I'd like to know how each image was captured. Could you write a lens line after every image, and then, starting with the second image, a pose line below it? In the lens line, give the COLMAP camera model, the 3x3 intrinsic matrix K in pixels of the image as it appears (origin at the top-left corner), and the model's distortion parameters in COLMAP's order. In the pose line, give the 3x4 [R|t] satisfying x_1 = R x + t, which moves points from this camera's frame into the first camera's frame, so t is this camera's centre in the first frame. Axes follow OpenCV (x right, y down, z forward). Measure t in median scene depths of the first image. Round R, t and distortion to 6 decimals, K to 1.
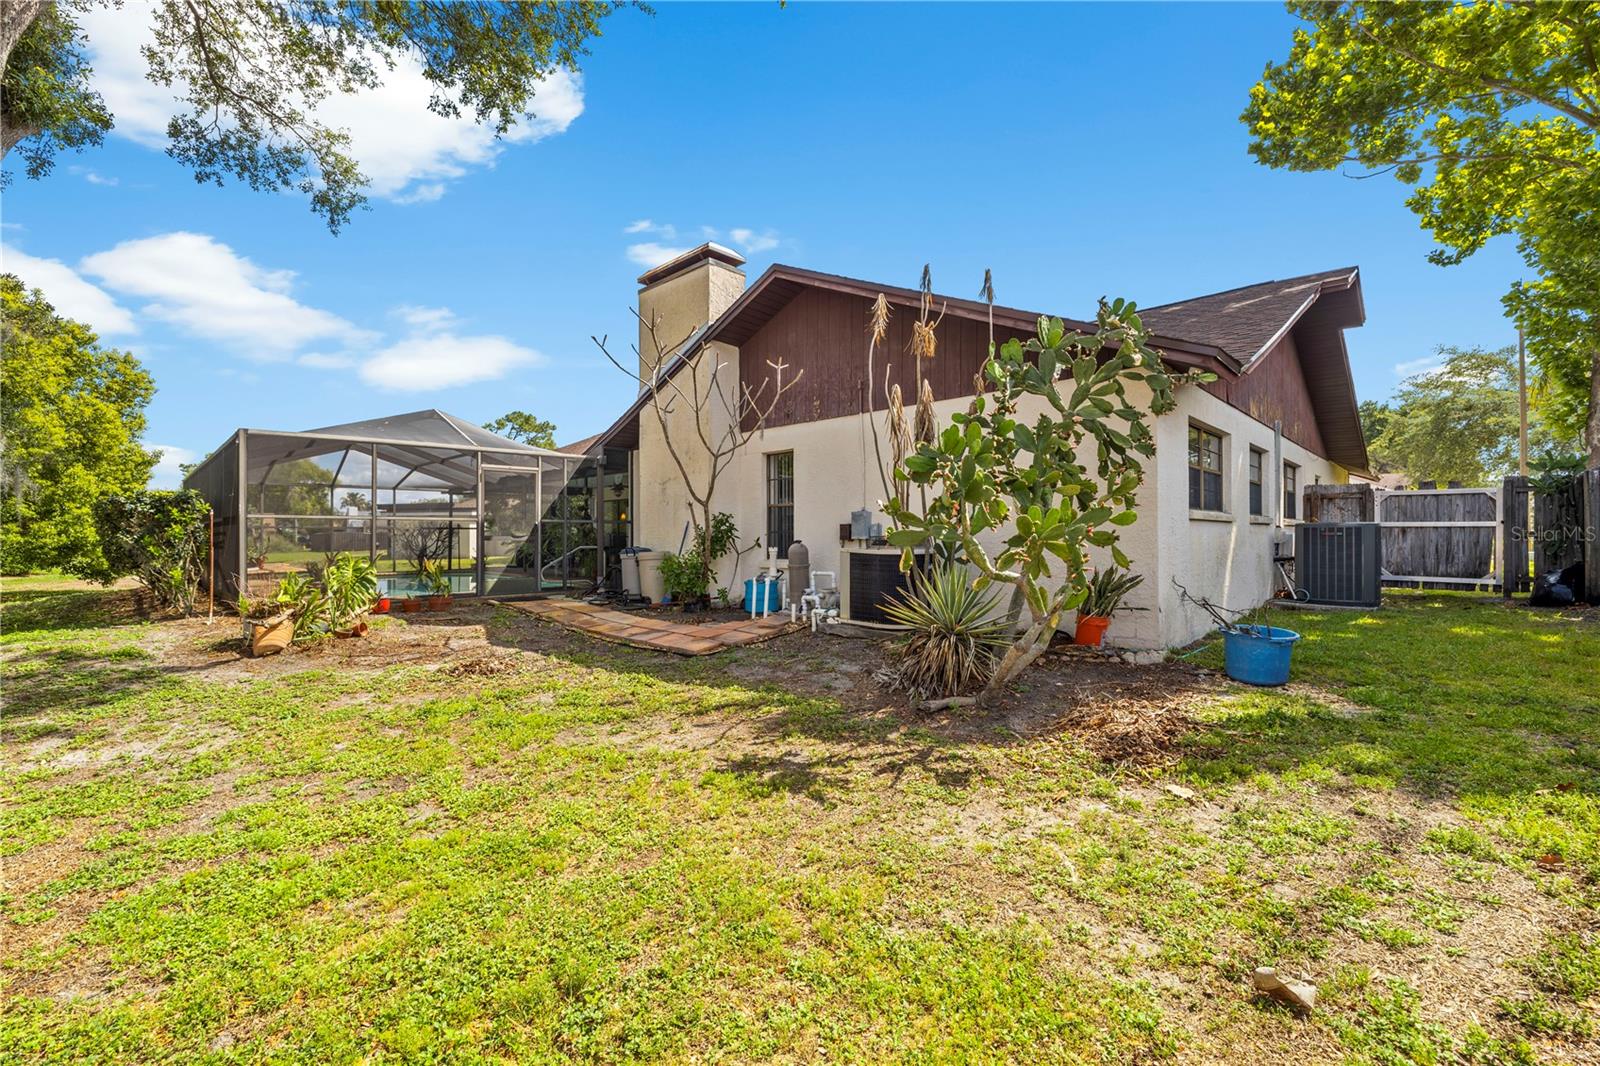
lens RADIAL K [[673.4, 0, 797.6], [0, 673.4, 532.6], [0, 0, 1]] dist [0.001601, -0.000017]
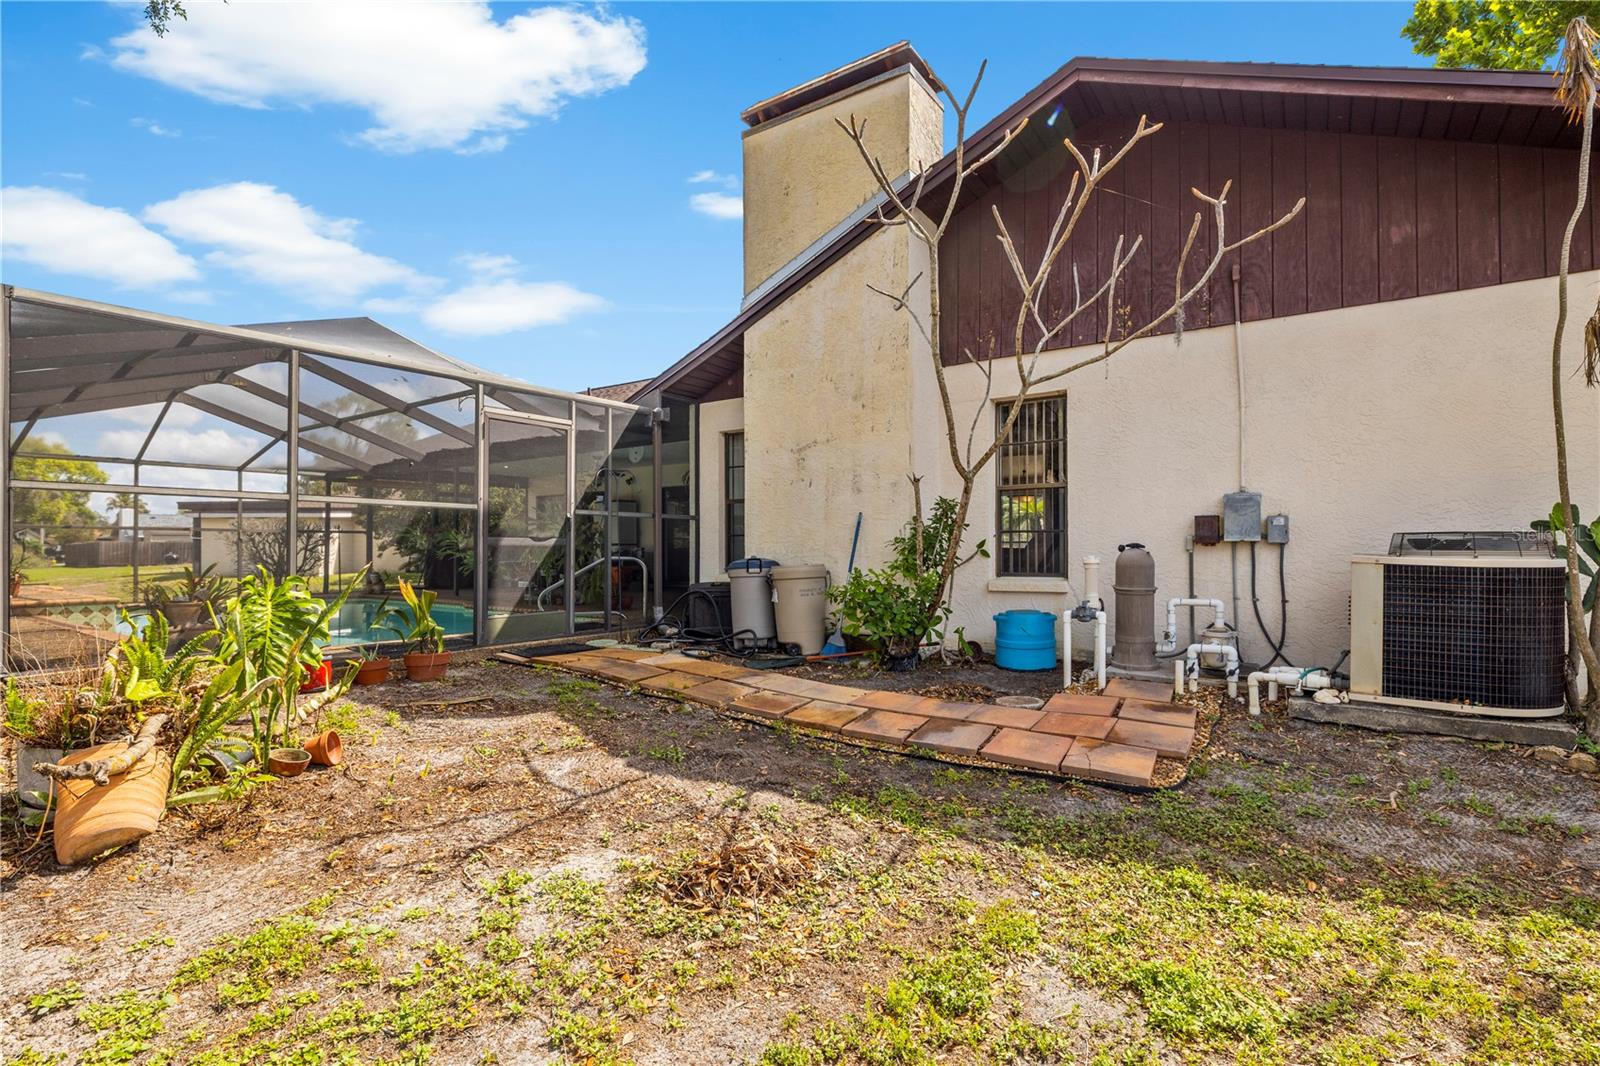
lens RADIAL K [[746.8, 0, 802.1], [0, 746.8, 543.8], [0, 0, 1]] dist [-0.002701, -0.000576]
pose [[0.987346, 0.002674, 0.158560, -0.327013], [-0.002476, 0.999996, -0.001446, 0.011765], [-0.158563, 0.001035, 0.987348, 0.374850]]
